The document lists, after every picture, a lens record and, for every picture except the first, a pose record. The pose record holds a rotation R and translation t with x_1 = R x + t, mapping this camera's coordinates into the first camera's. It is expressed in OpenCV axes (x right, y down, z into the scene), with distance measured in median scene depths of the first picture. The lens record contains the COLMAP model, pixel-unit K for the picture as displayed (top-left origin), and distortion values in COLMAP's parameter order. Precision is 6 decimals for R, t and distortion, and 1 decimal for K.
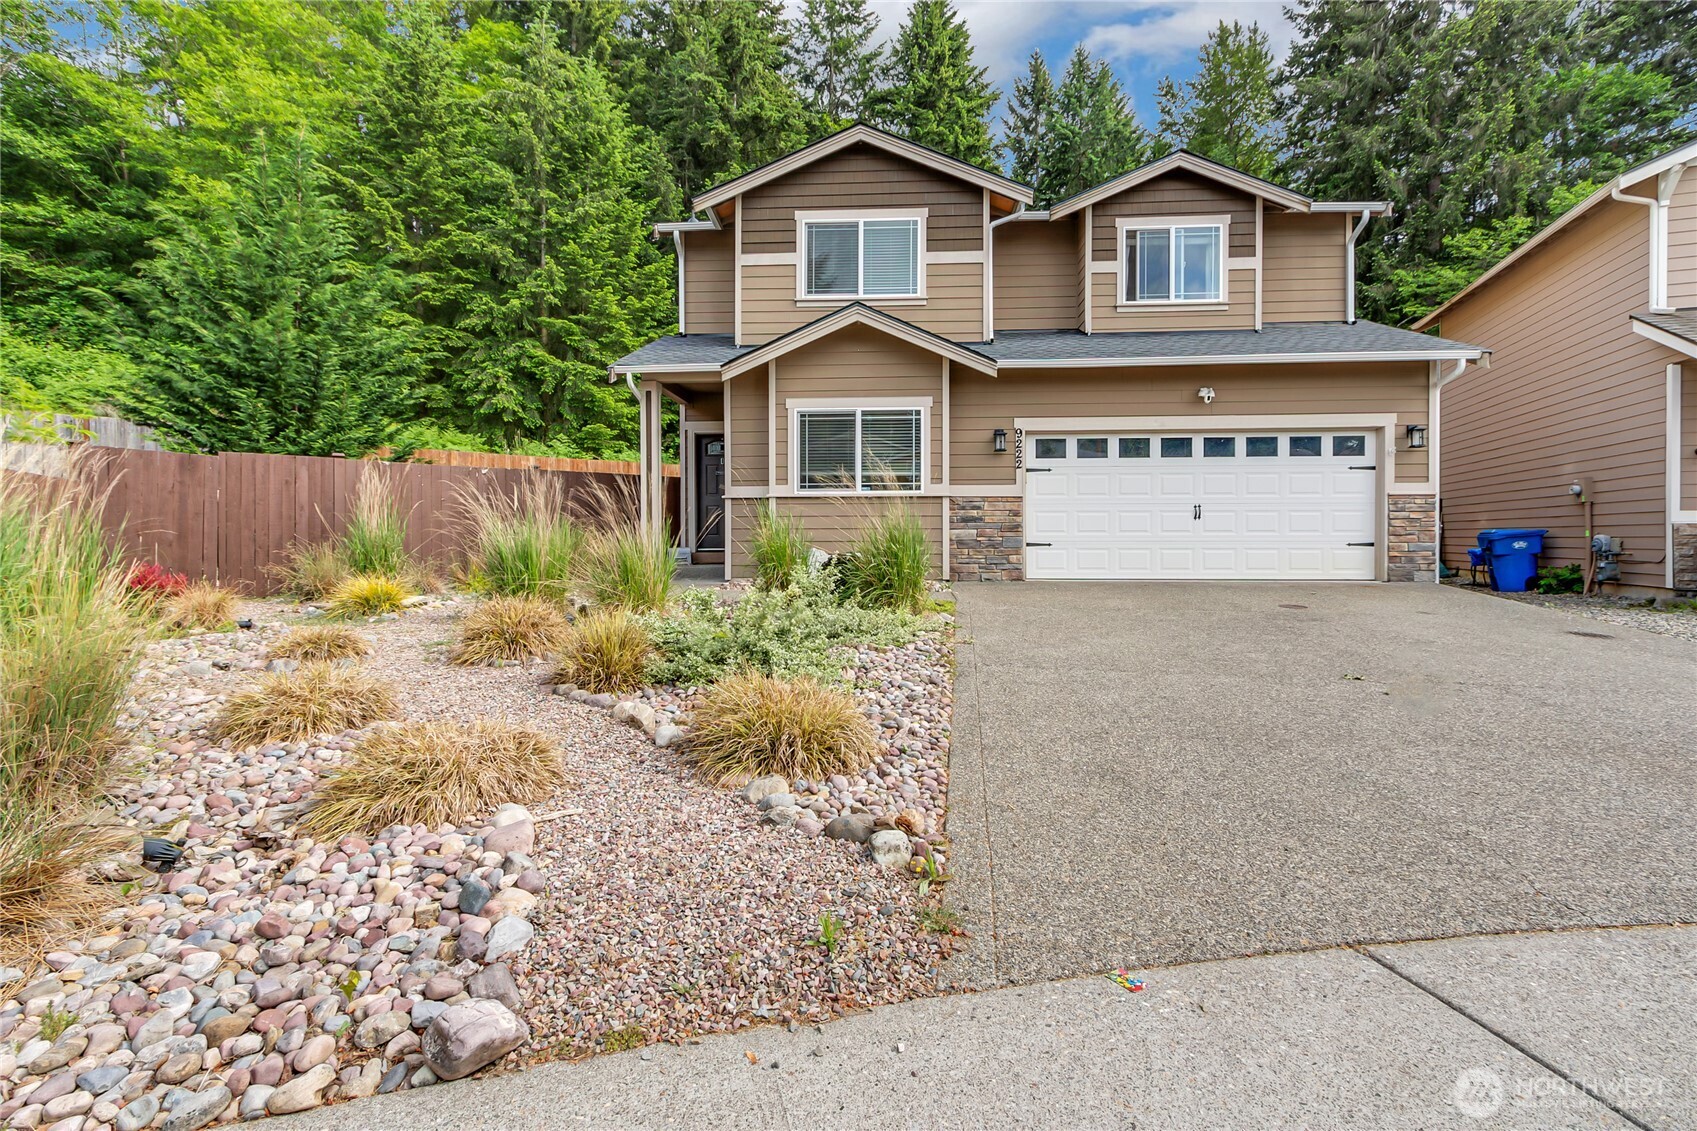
lens RADIAL K [[825.1, 0, 793.0], [0, 825.1, 540.0], [0, 0, 1]] dist [0.011205, -0.004209]
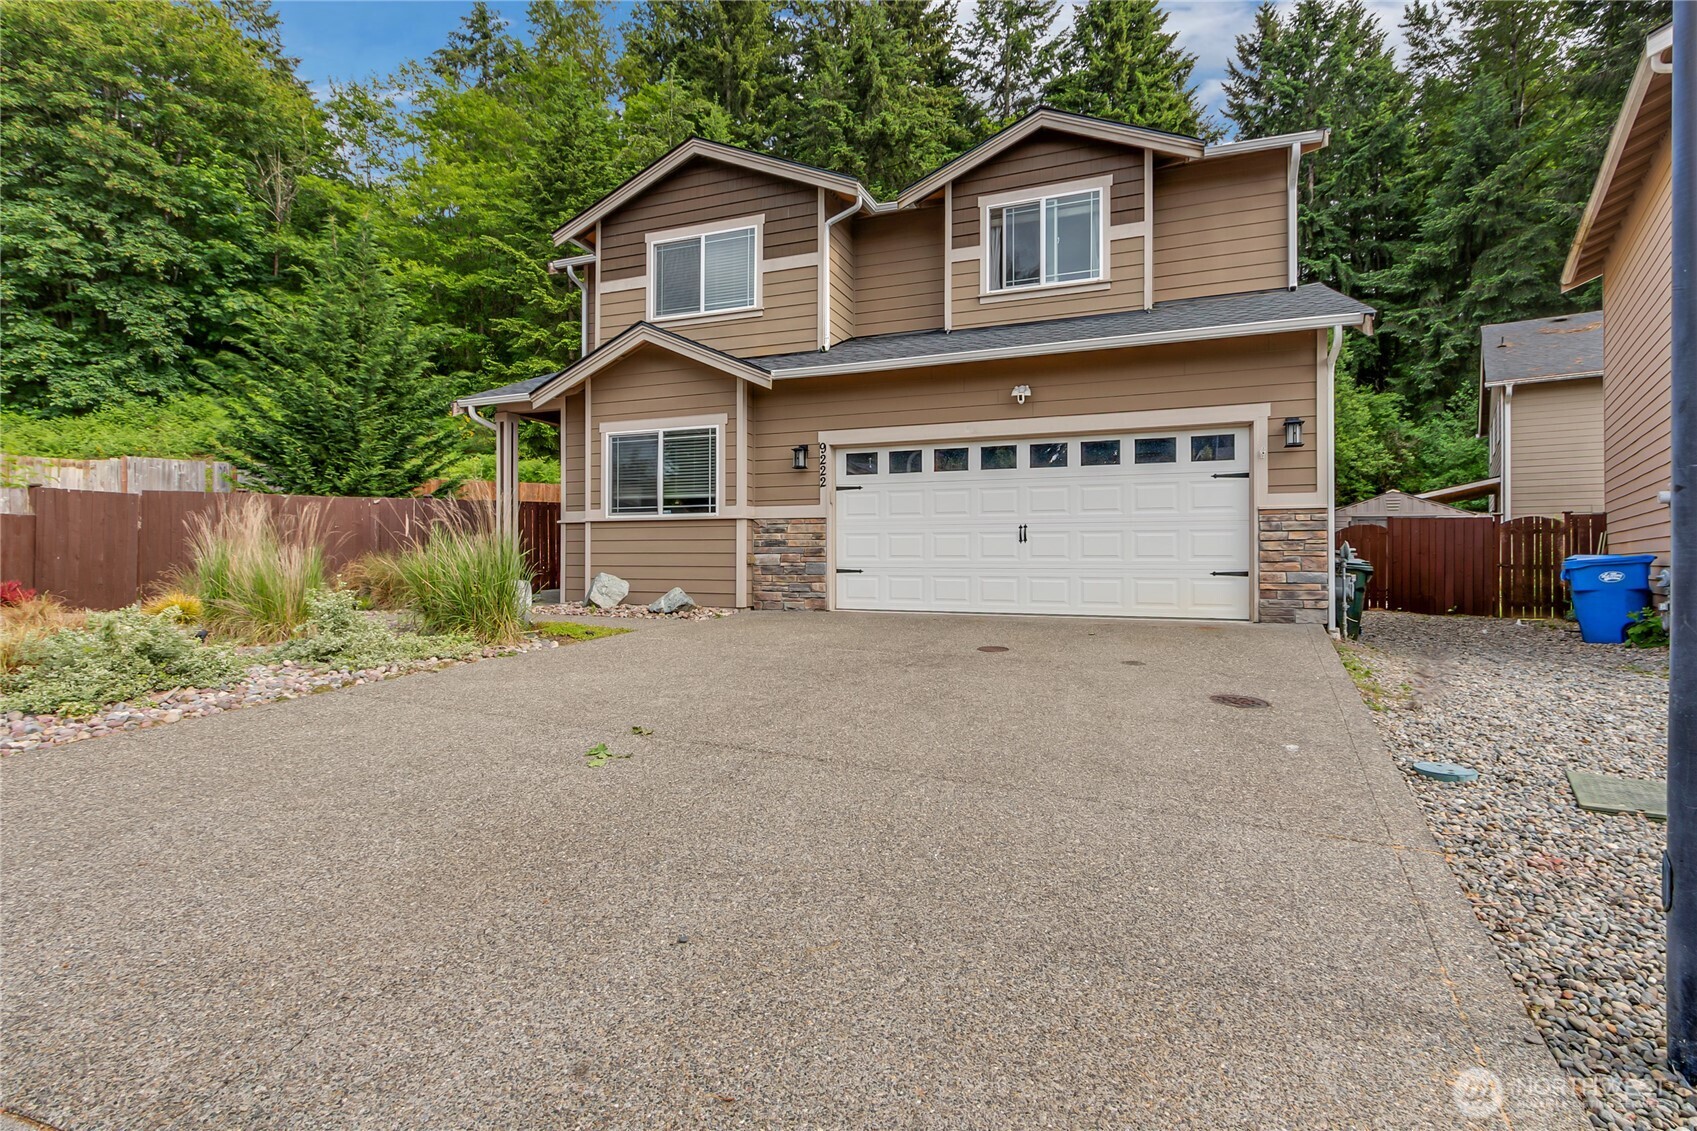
lens RADIAL K [[825.1, 0, 803.2], [0, 825.1, 548.6], [0, 0, 1]] dist [0.011205, -0.004209]
pose [[0.948211, -0.001955, -0.317634, 0.500120], [-0.002786, 0.999891, -0.014469, -0.005104], [0.317628, 0.014604, 0.948103, 0.121798]]
